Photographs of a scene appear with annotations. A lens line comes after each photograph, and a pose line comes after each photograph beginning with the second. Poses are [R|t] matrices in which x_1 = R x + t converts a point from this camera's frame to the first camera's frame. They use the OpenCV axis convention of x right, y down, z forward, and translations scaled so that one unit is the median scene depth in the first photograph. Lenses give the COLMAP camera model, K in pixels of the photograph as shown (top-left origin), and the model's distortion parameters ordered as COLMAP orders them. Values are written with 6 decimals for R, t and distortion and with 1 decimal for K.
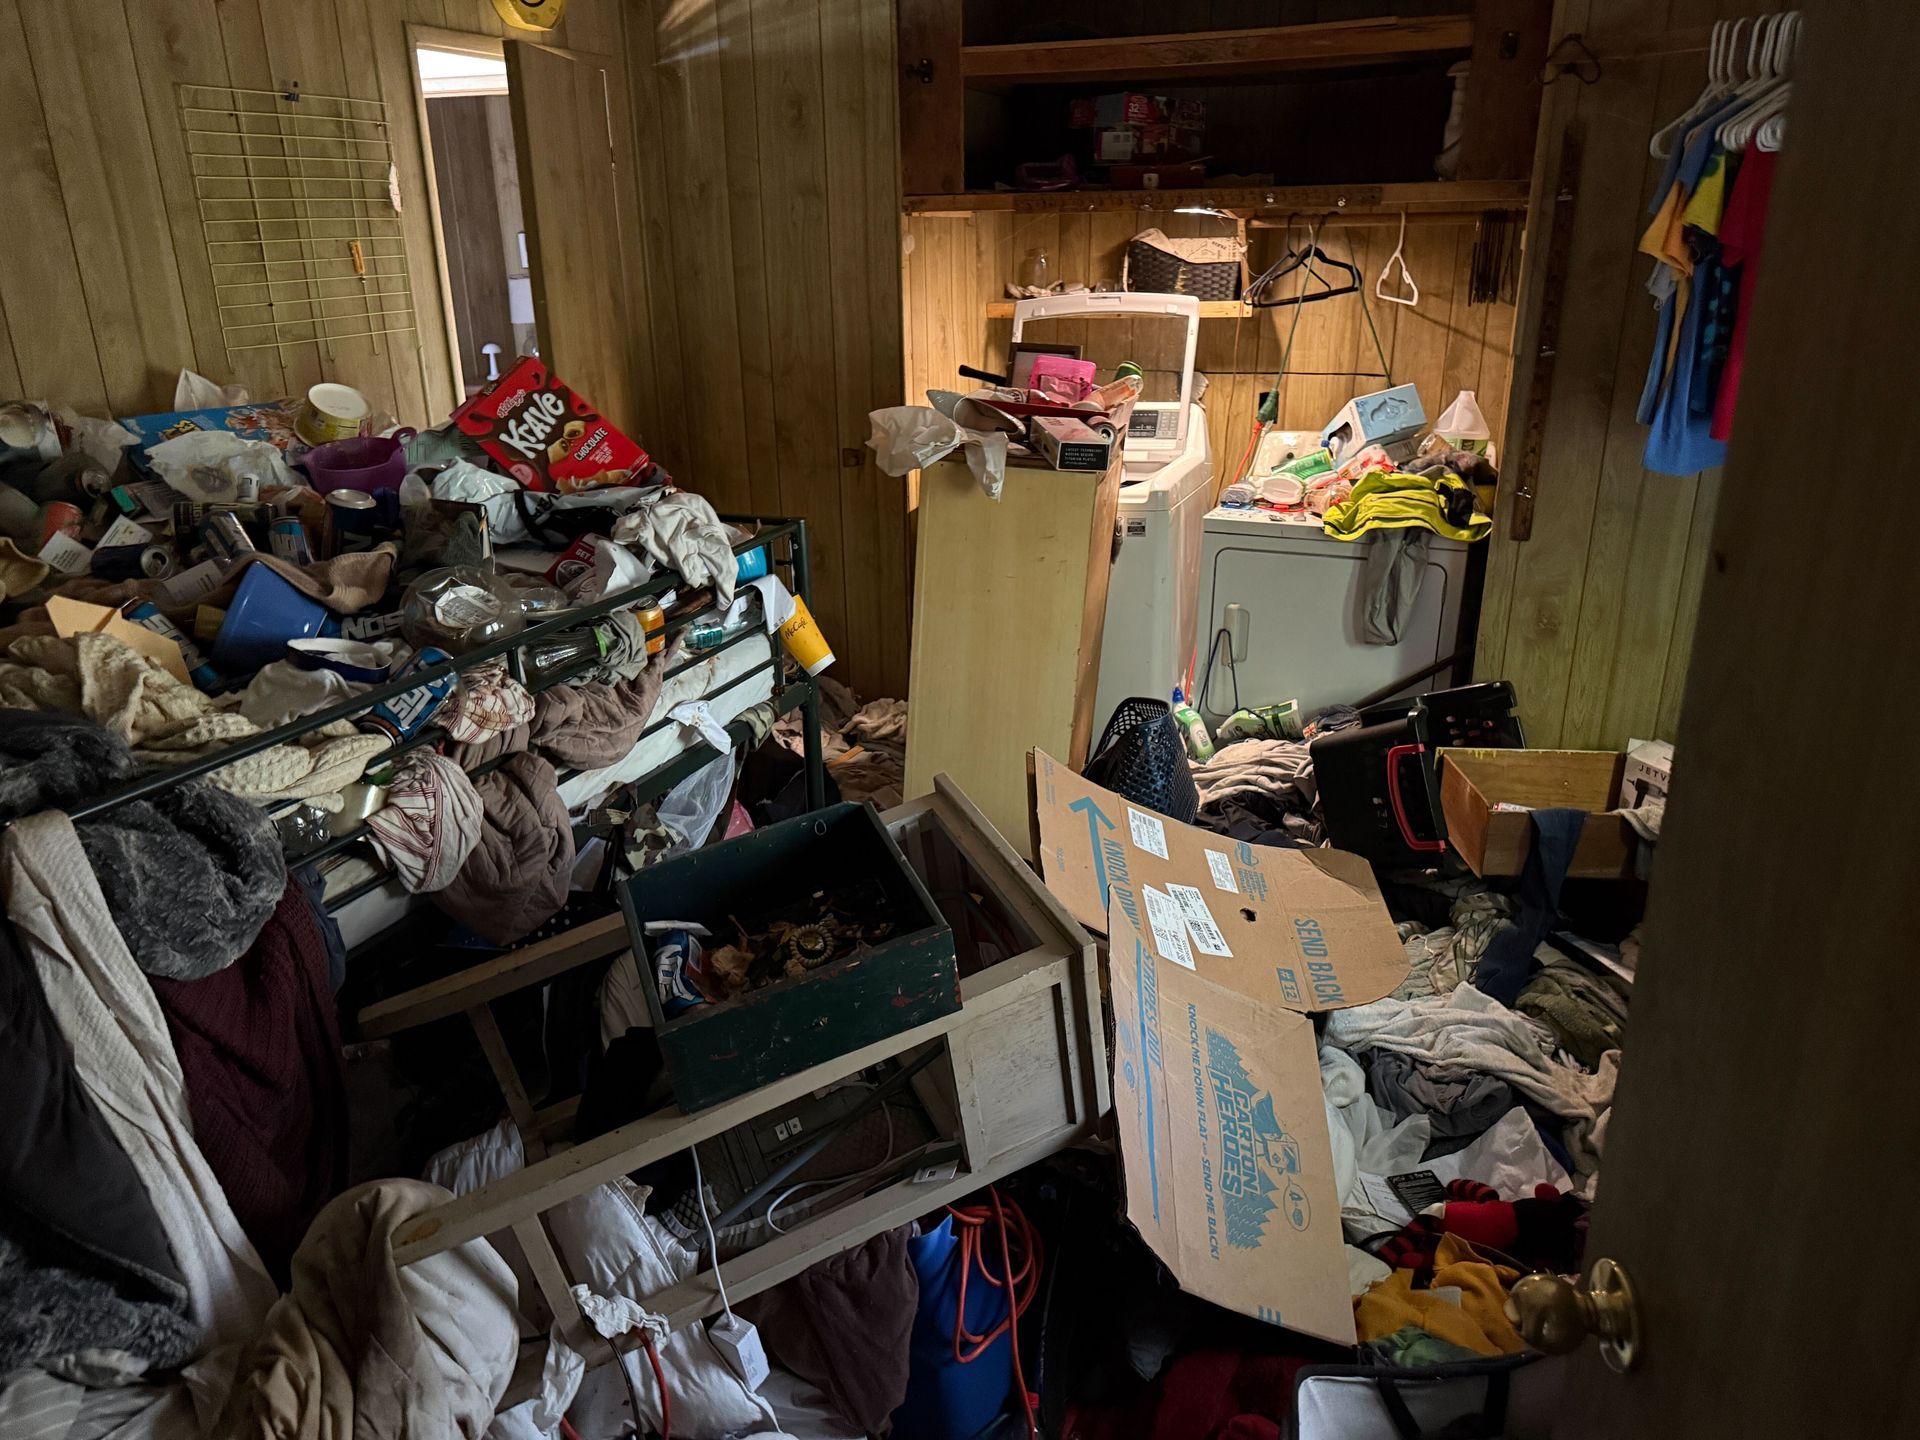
lens RADIAL K [[1353.0, 0, 955.9], [0, 1353.0, 720.6], [0, 0, 1]] dist [0.052110, -0.091481]
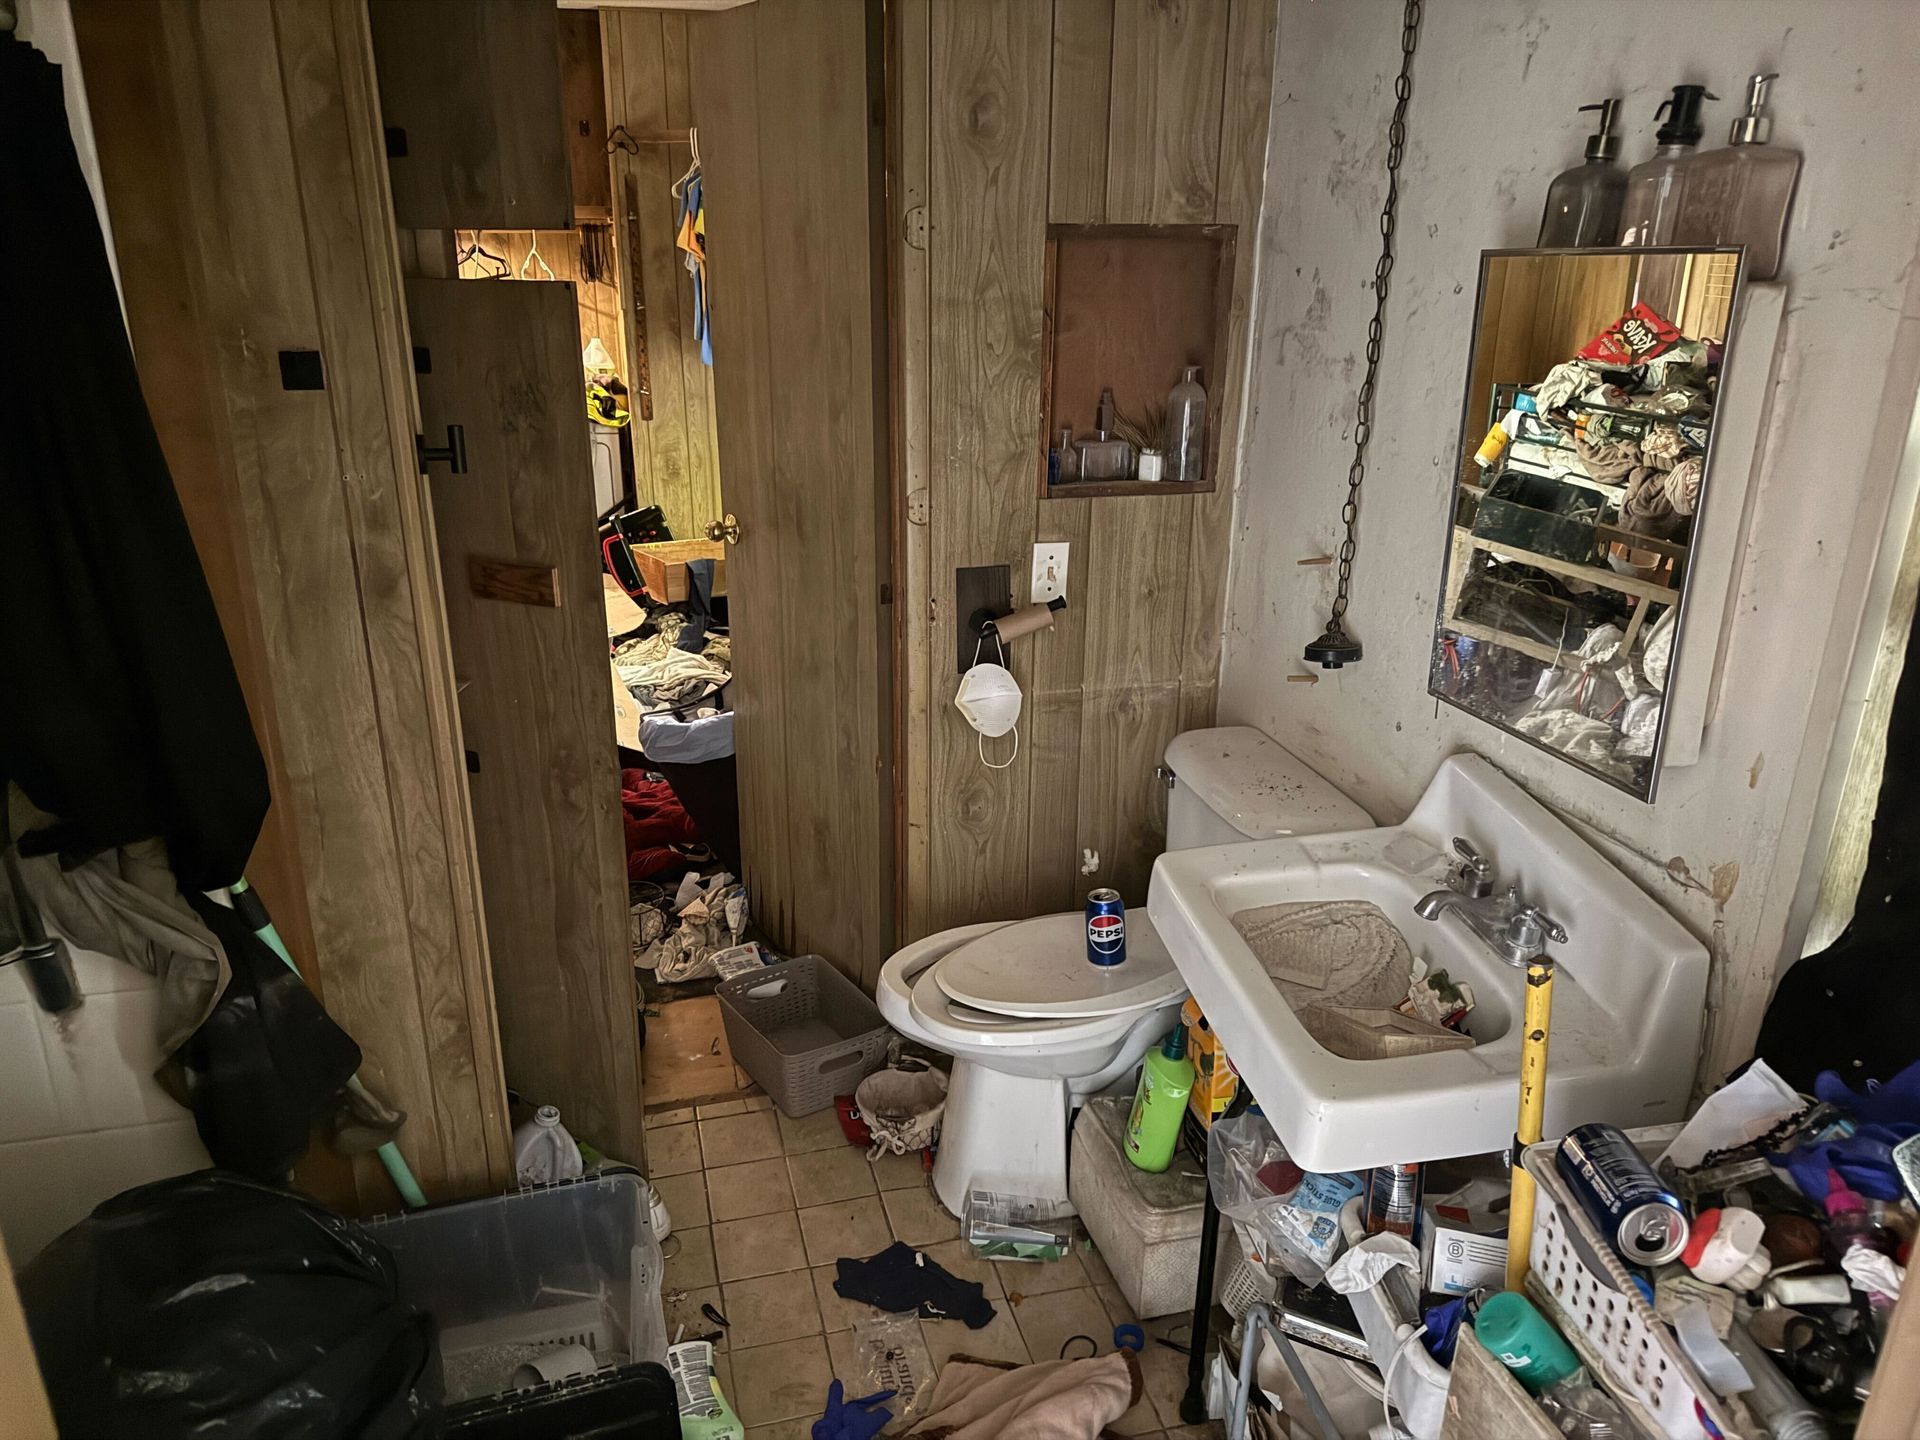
lens RADIAL K [[1353.0, 0, 955.9], [0, 1353.0, 720.6], [0, 0, 1]] dist [0.052110, -0.091481]
pose [[0.806516, -0.186757, 0.560940, -0.292780], [0.192155, 0.980089, 0.050027, 0.222104], [-0.559114, 0.067440, 0.826343, -0.582440]]
